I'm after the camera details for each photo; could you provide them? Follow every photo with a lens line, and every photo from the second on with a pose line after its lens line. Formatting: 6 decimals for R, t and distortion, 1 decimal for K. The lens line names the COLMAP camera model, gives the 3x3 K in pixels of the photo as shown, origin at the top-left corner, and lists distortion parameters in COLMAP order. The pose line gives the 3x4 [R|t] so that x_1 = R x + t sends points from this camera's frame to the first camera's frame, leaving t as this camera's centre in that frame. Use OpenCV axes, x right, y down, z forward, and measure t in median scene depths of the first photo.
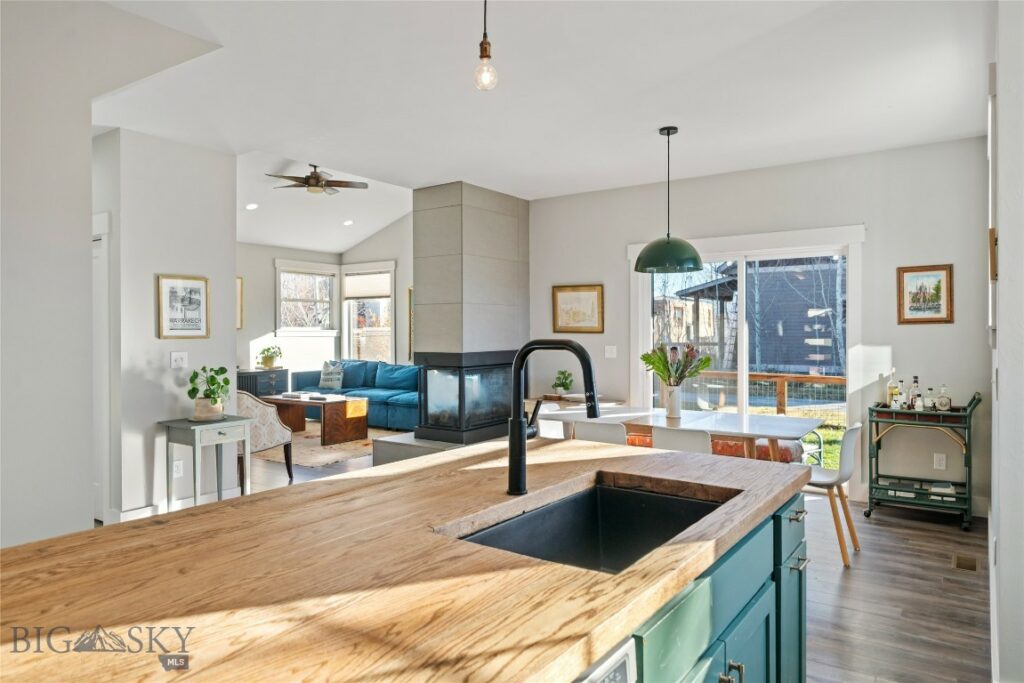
lens RADIAL K [[664.5, 0, 507.2], [0, 664.5, 338.6], [0, 0, 1]] dist [0.002403, 0.006402]
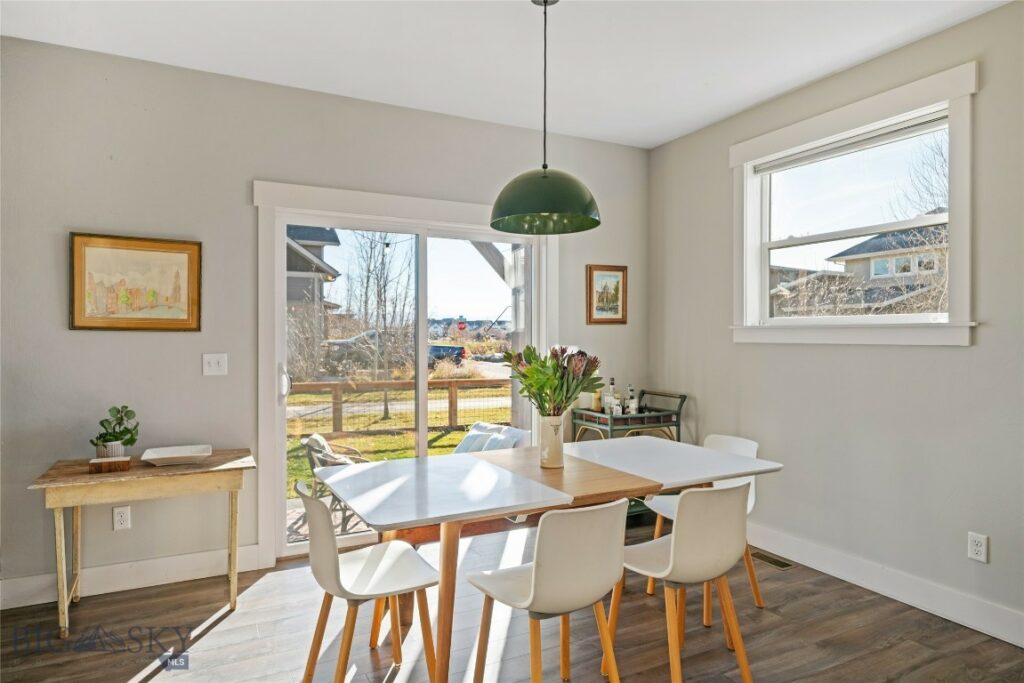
lens RADIAL K [[624.8, 0, 507.0], [0, 624.8, 337.8], [0, 0, 1]] dist [0.001547, 0.003071]
pose [[0.465165, 0.007376, 0.885193, -0.258203], [0.009290, 0.999870, -0.013214, 0.008282], [-0.885175, 0.014370, 0.465036, 0.710707]]
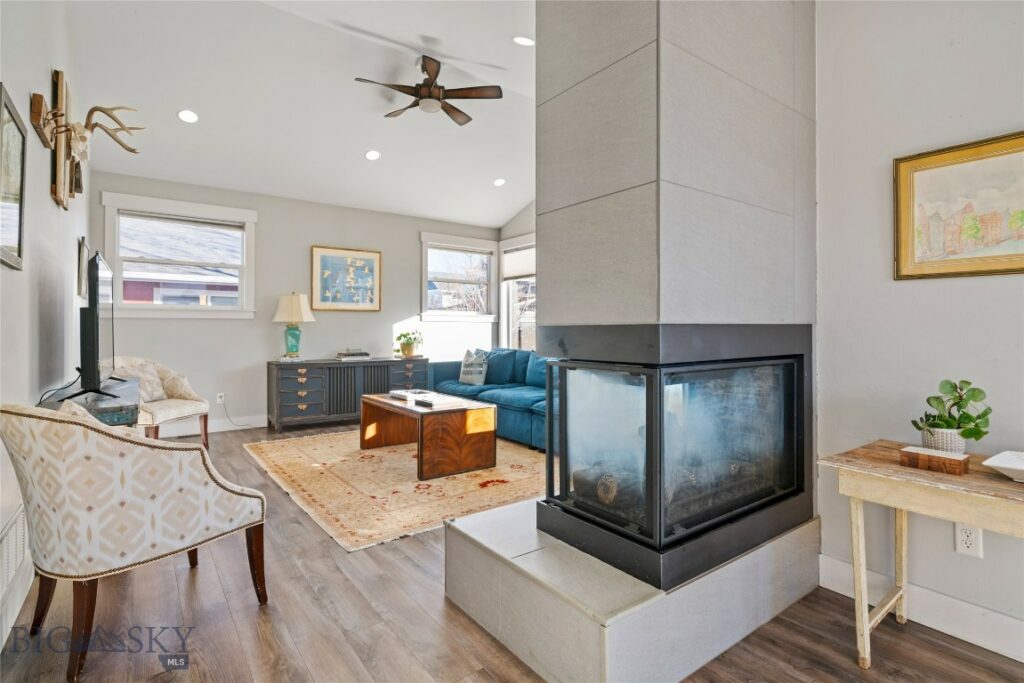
lens RADIAL K [[501.8, 0, 505.4], [0, 501.8, 329.9], [0, 0, 1]] dist [0.005711, 0.001349]
pose [[0.948224, 0.002740, -0.317590, -0.074827], [-0.006879, 0.999905, -0.011912, 0.035355], [0.317527, 0.013480, 0.948153, 0.904069]]
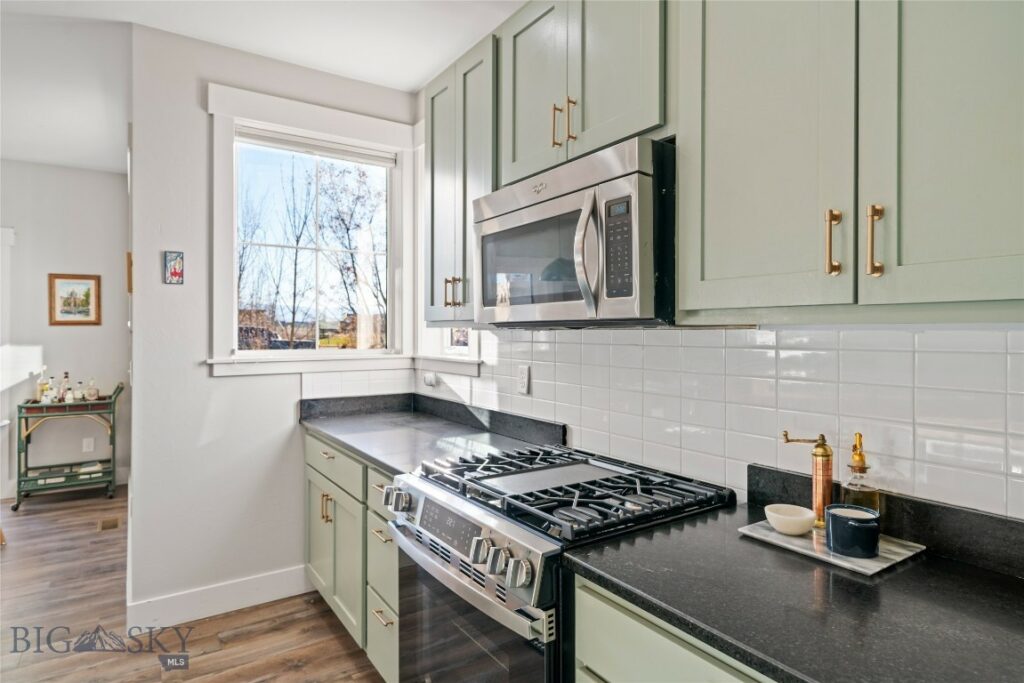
lens RADIAL K [[573.2, 0, 511.8], [0, 573.2, 330.7], [0, 0, 1]] dist [0.000908, 0.000749]
pose [[0.354988, 0.008943, 0.934828, -0.021986], [0.004304, 0.999928, -0.011200, 0.000717], [-0.934861, 0.008000, 0.354924, -0.041530]]
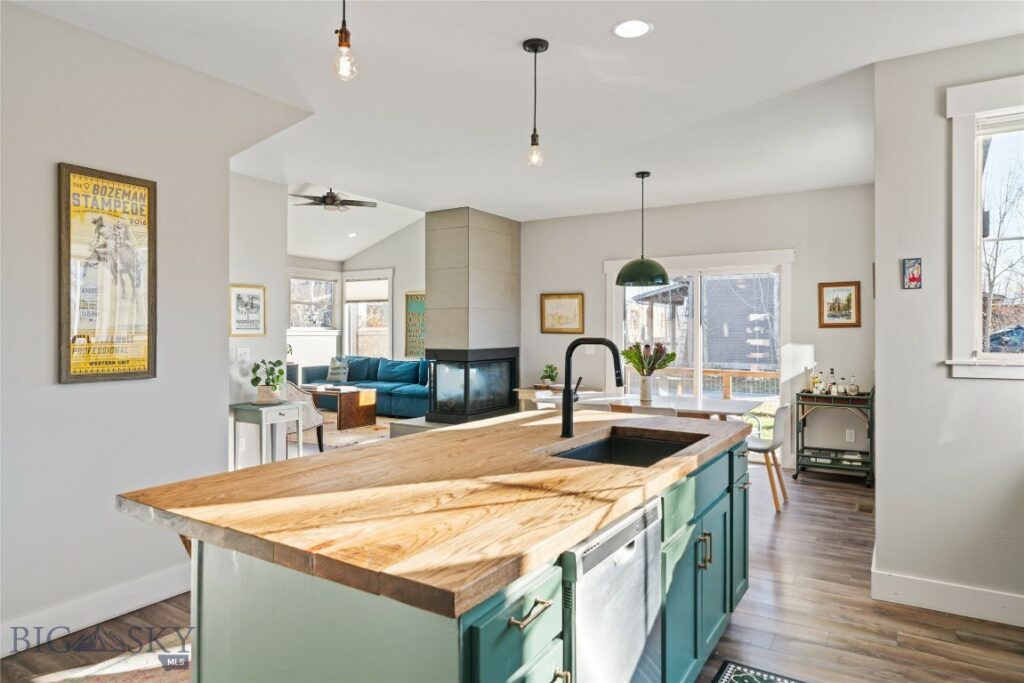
lens RADIAL K [[624.8, 0, 507.5], [0, 624.8, 334.8], [0, 0, 1]] dist [0.001547, 0.003071]
pose [[0.998442, 0.004387, 0.055623, -0.074073], [-0.004060, 0.999974, -0.005982, 0.001309], [-0.055648, 0.005747, 0.998434, -0.161072]]
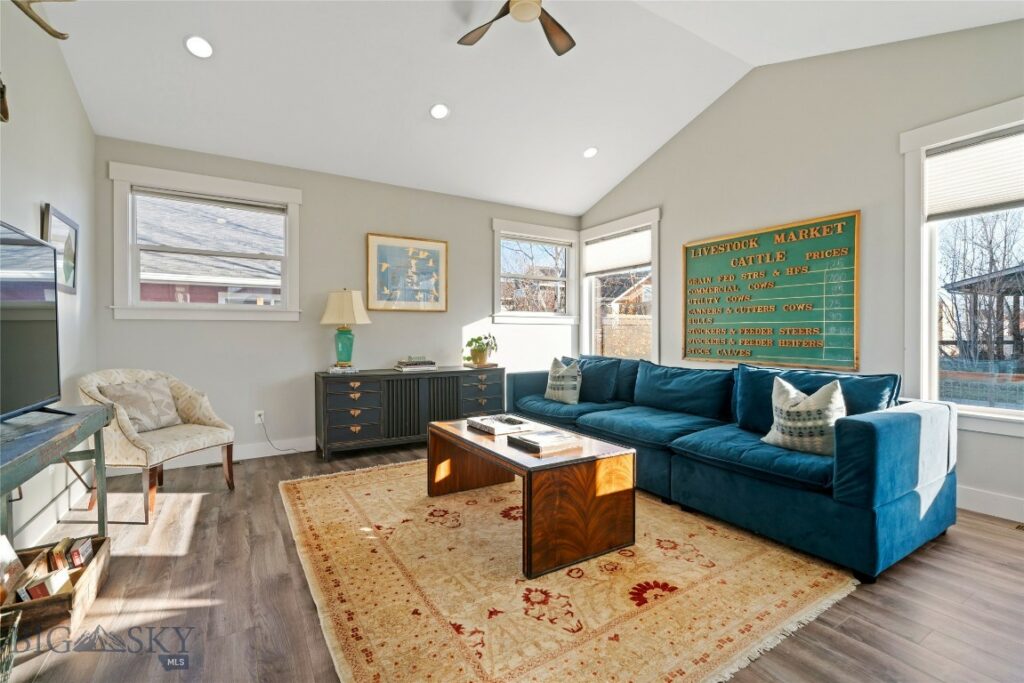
lens RADIAL K [[448.3, 0, 510.6], [0, 448.3, 340.2], [0, 0, 1]] dist [-0.001681, -0.000039]
pose [[0.919638, 0.006227, -0.392718, -0.292135], [-0.005322, 0.999980, 0.003393, 0.032035], [0.392731, -0.001031, 0.919653, 1.200175]]
